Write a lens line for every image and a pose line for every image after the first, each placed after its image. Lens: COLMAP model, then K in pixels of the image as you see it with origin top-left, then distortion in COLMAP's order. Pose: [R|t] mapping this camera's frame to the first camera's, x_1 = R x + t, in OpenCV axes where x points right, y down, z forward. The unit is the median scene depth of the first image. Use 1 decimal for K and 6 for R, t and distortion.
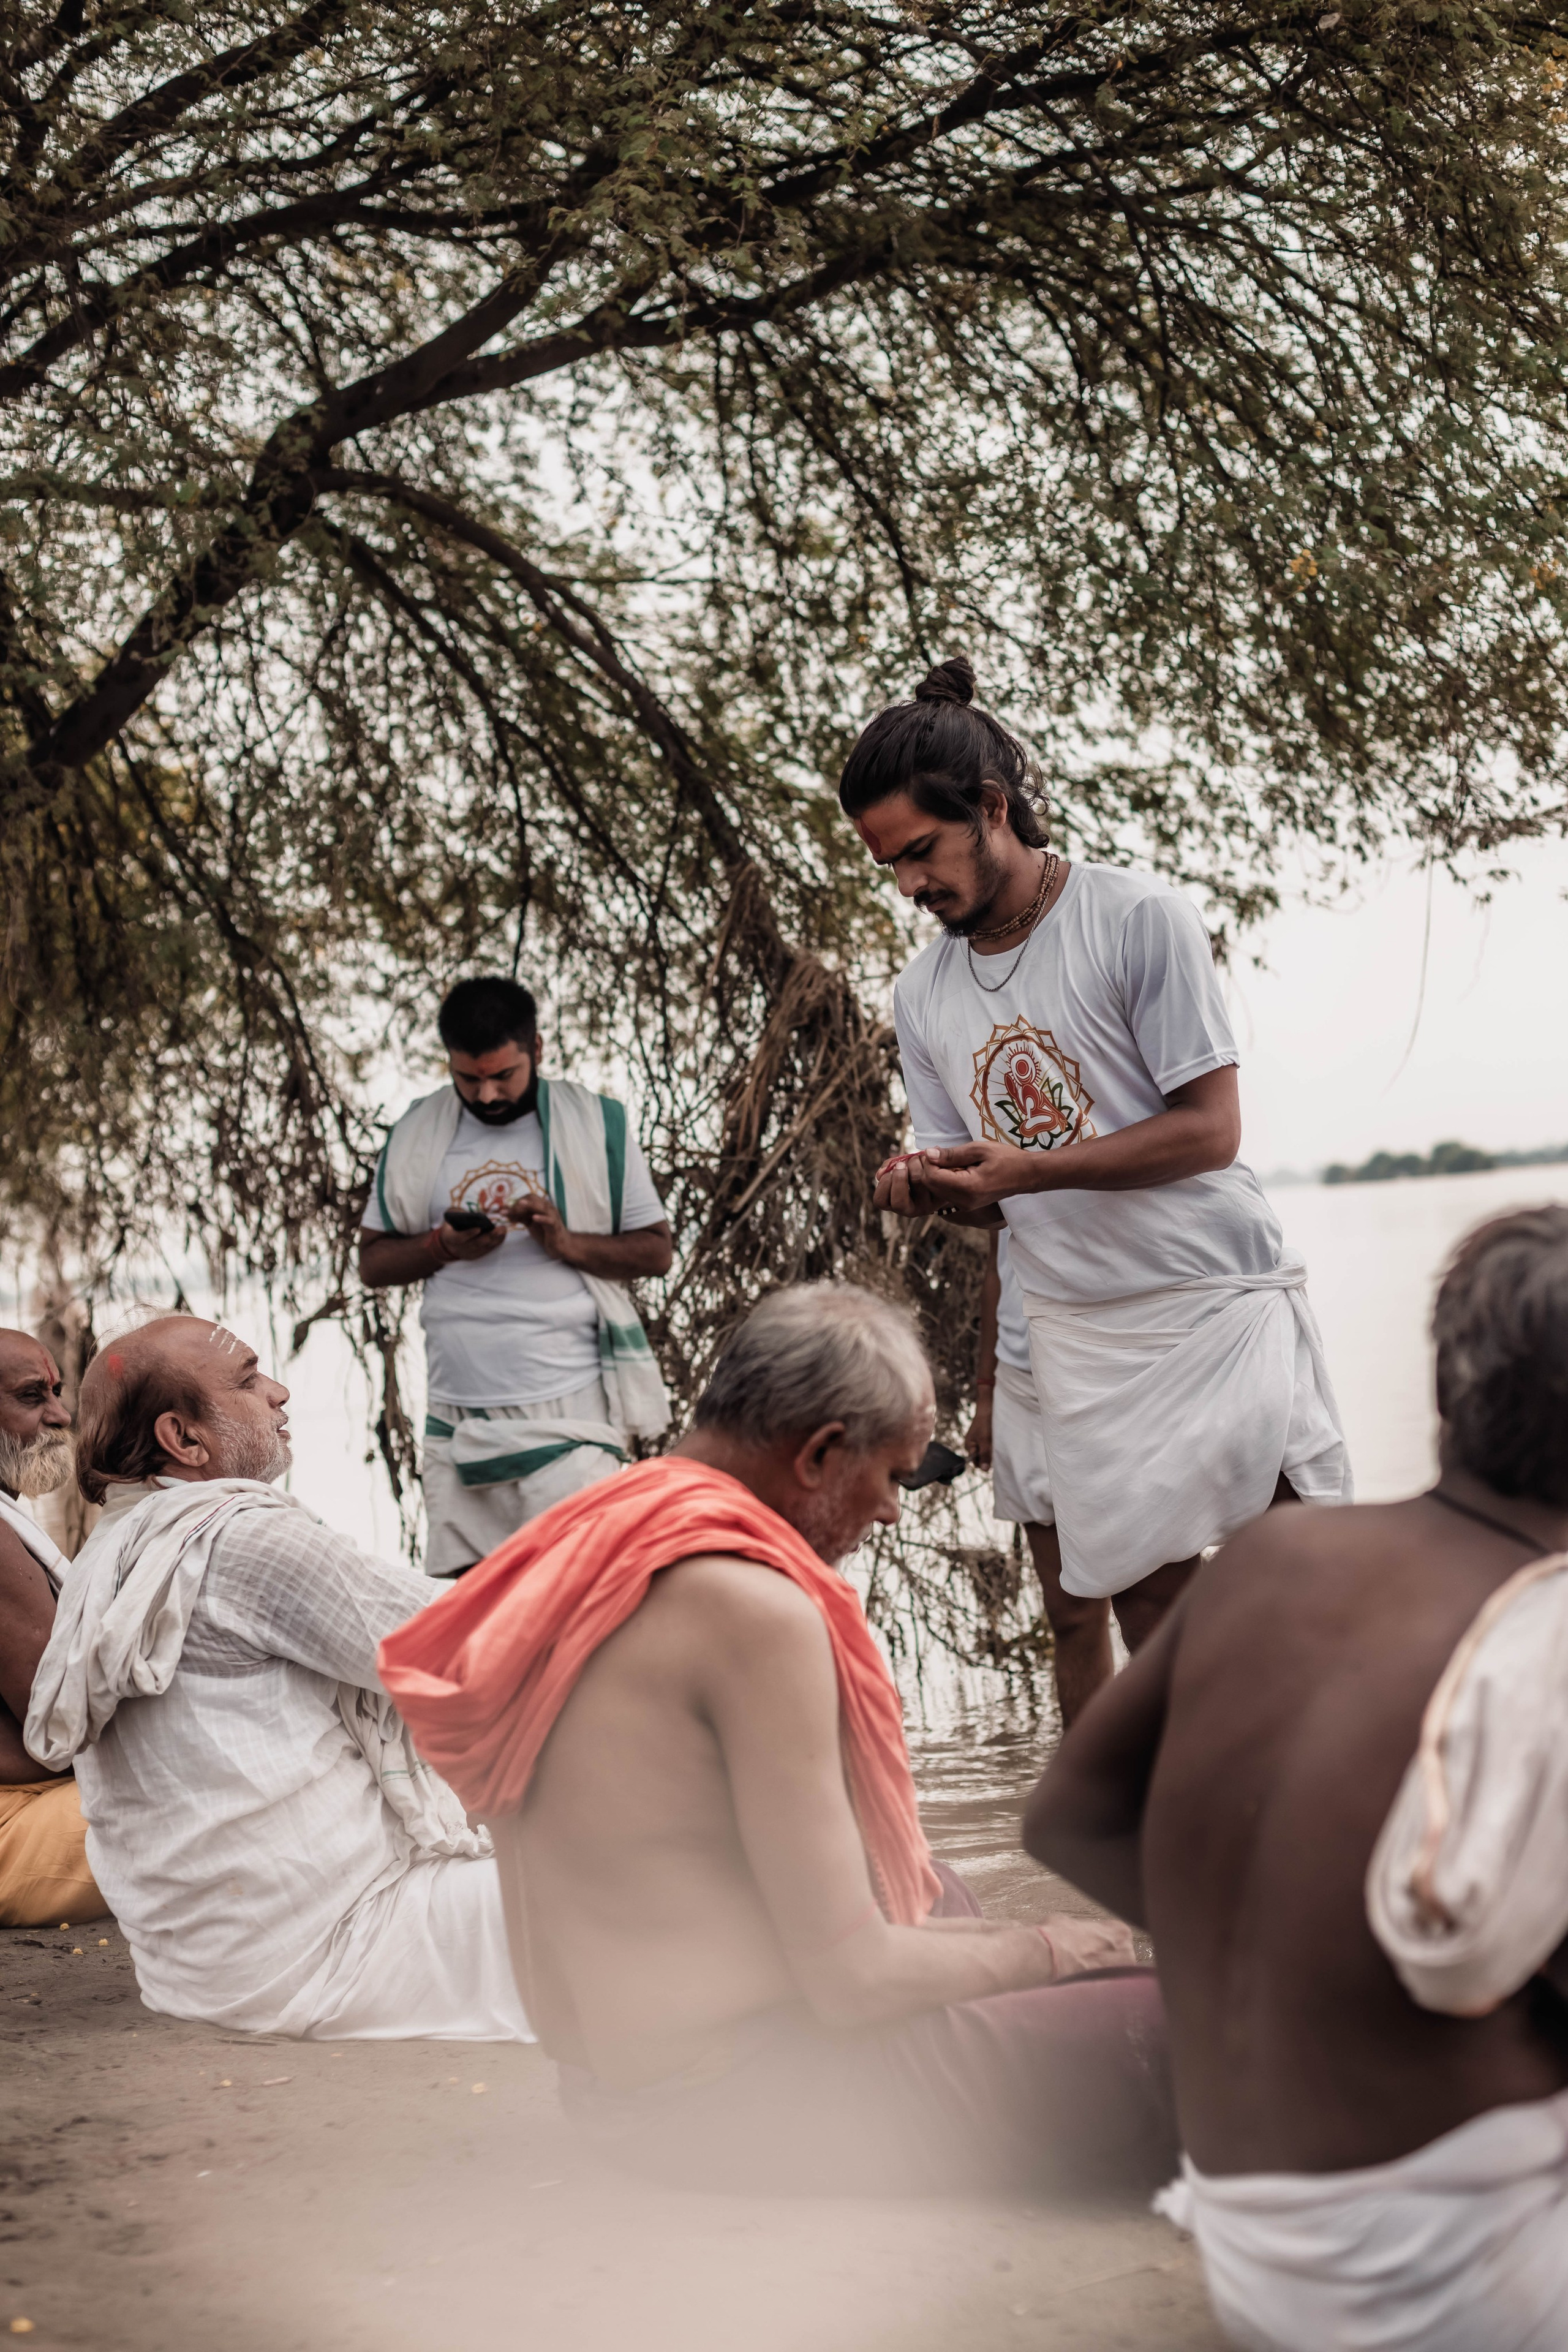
lens RADIAL K [[3400.0, 0, 784.0], [0, 3400.0, 1176.0], [0, 0, 1]] dist [0.005877, 0.000836]
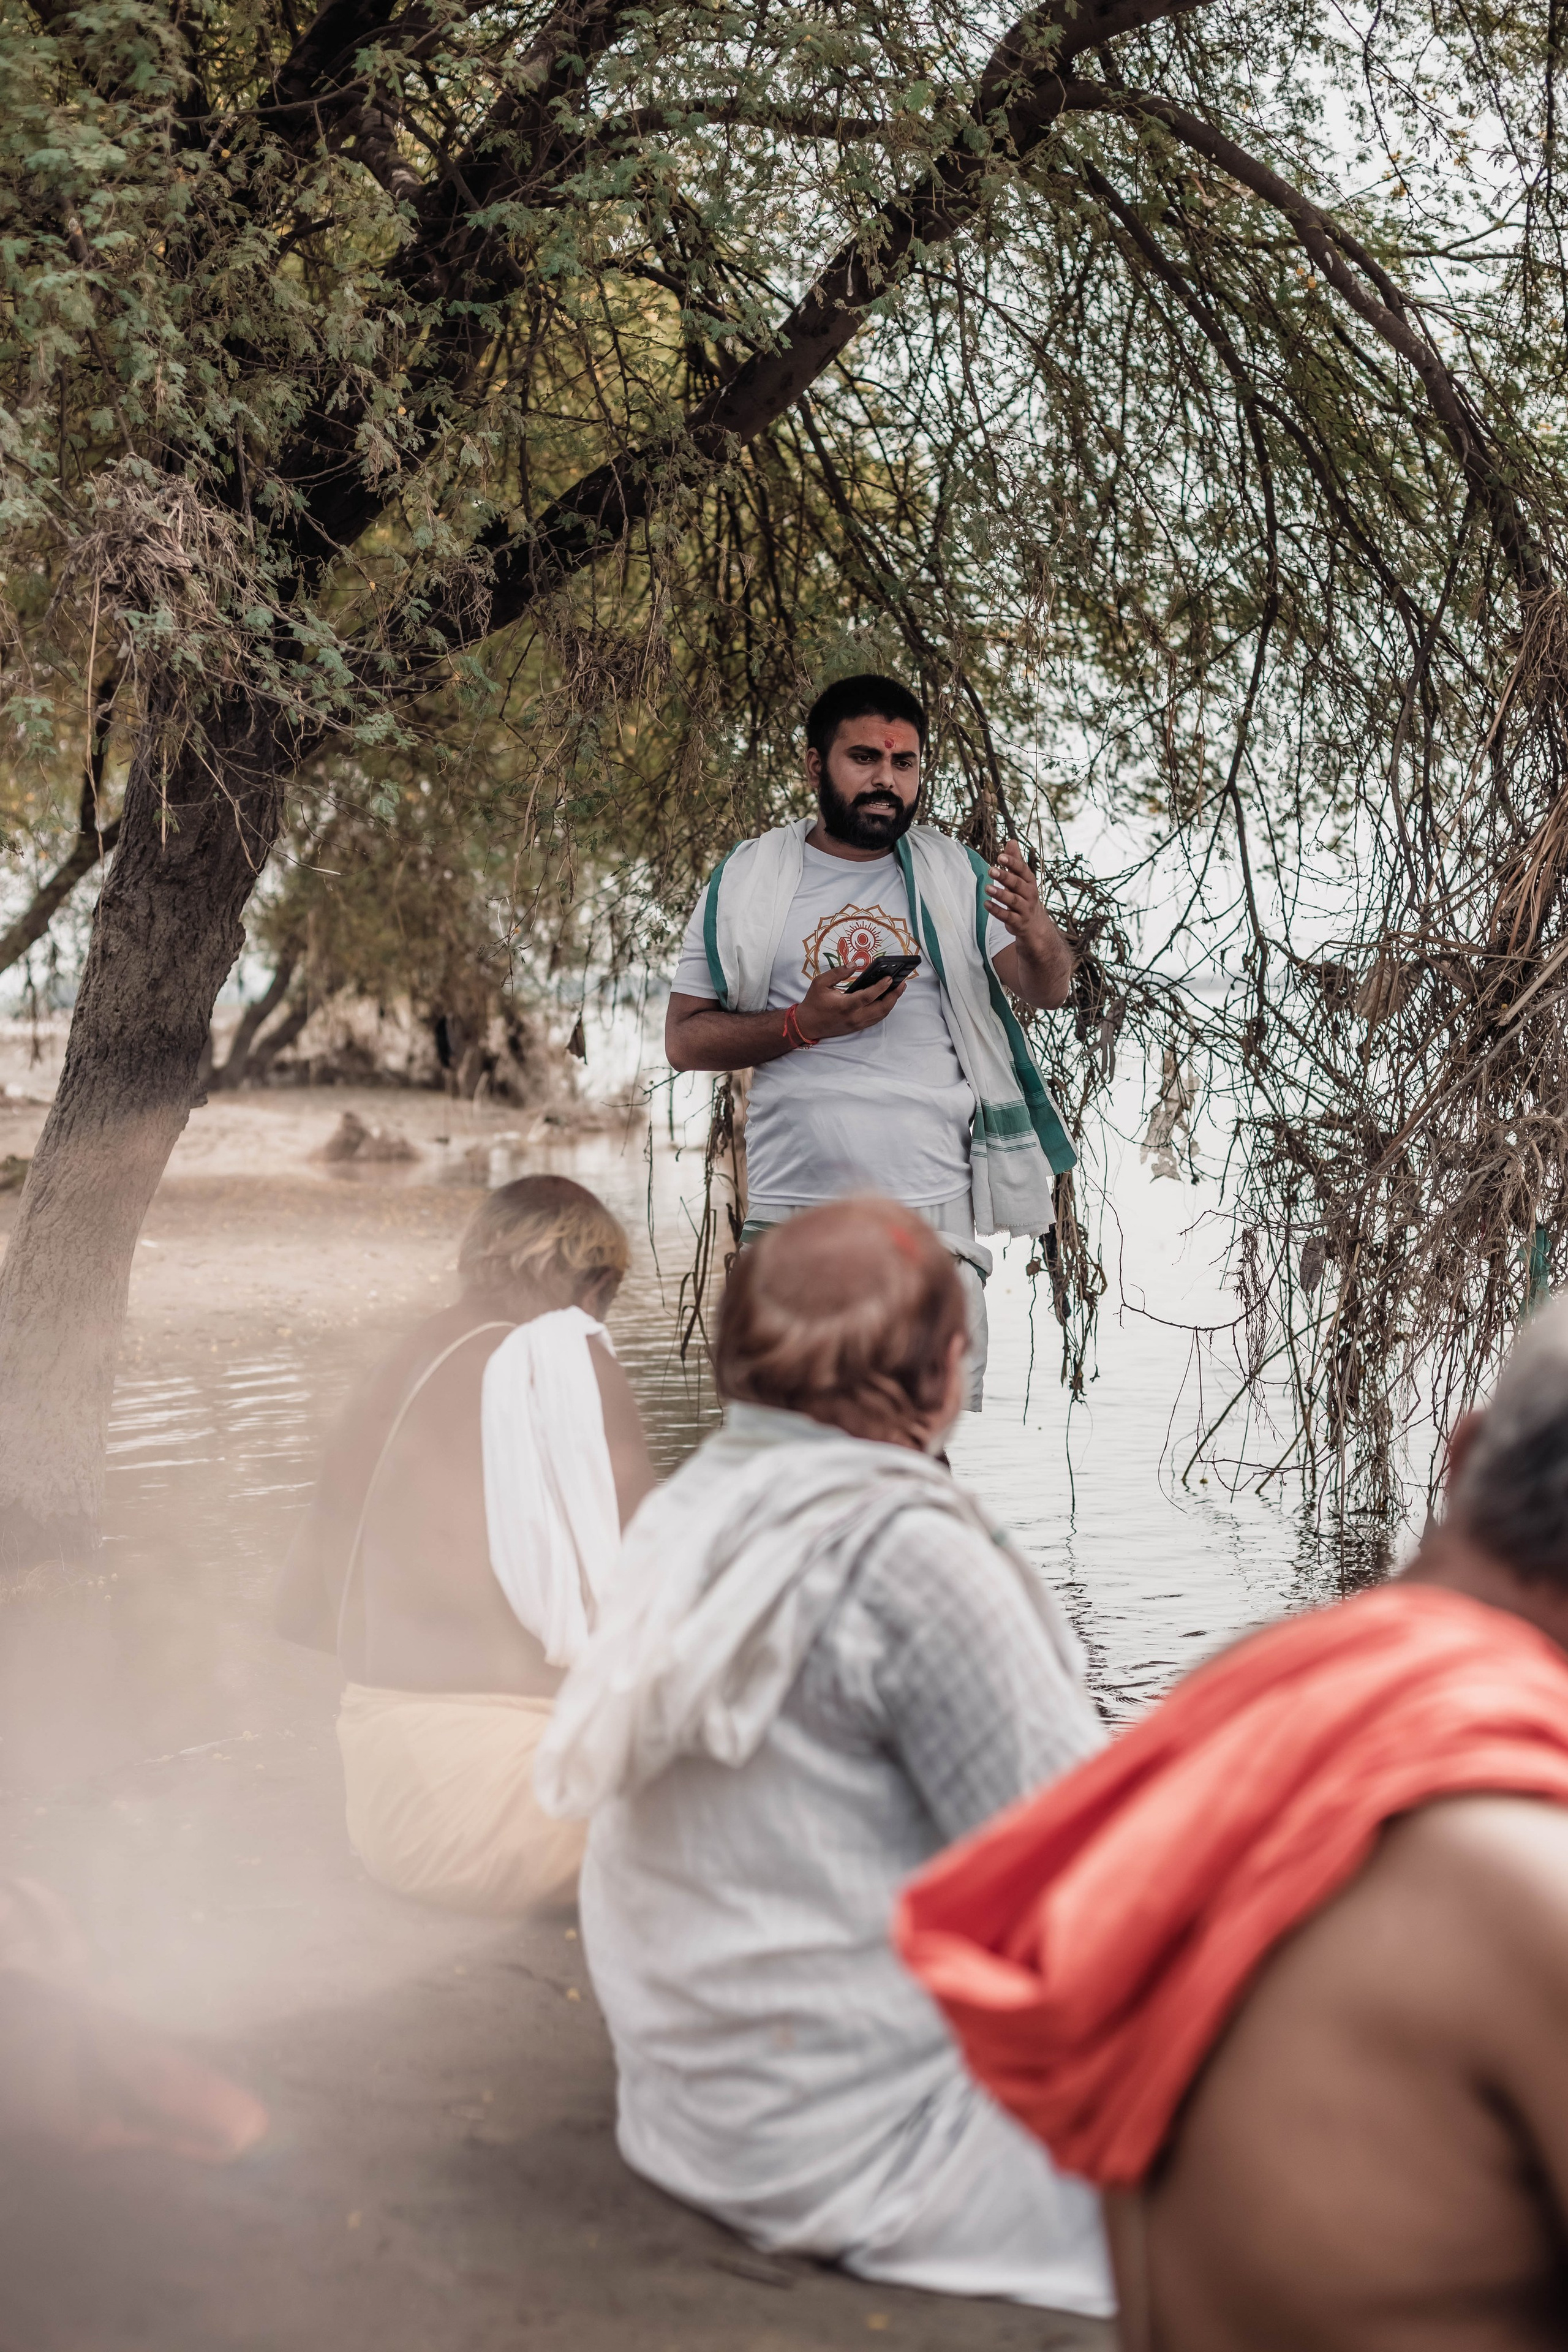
lens RADIAL K [[3368.6, 0, 784.0], [0, 3368.6, 1176.0], [0, 0, 1]] dist [0.004250, -0.035204]
pose [[0.976363, 0.085081, -0.198685, -0.013746], [-0.068459, 0.993668, 0.089092, -0.009595], [0.205007, -0.073385, 0.976005, 0.133919]]
